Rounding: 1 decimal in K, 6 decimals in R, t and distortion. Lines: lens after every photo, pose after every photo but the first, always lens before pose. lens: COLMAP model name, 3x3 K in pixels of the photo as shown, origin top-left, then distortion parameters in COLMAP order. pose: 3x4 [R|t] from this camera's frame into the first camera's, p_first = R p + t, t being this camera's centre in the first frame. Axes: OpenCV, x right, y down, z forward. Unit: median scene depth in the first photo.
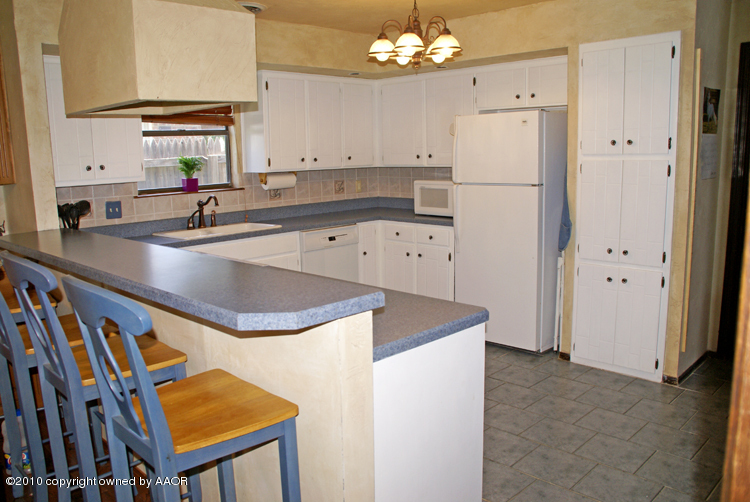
lens RADIAL K [[615.8, 0, 372.7], [0, 615.8, 254.6], [0, 0, 1]] dist [-0.165777, 0.142248]
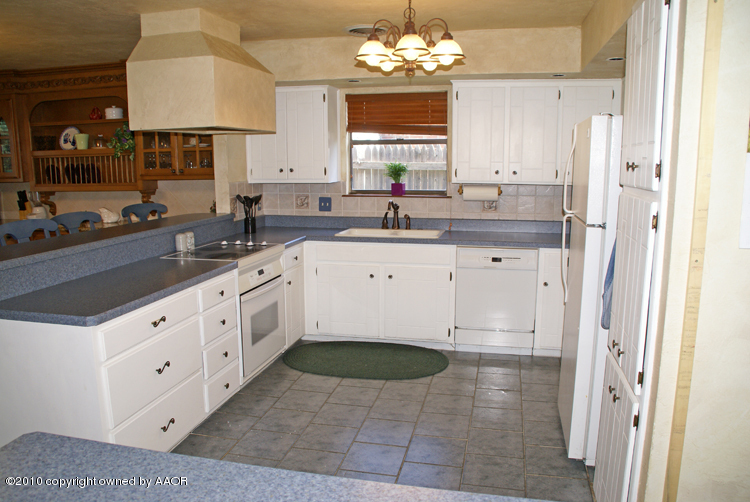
lens RADIAL K [[597.4, 0, 370.2], [0, 597.4, 252.4], [0, 0, 1]] dist [-0.163973, 0.120181]
pose [[0.526797, 0.156660, -0.835430, 0.634259], [-0.149866, 0.984590, 0.090130, -0.097756], [0.836675, 0.077722, 0.542157, 0.403971]]
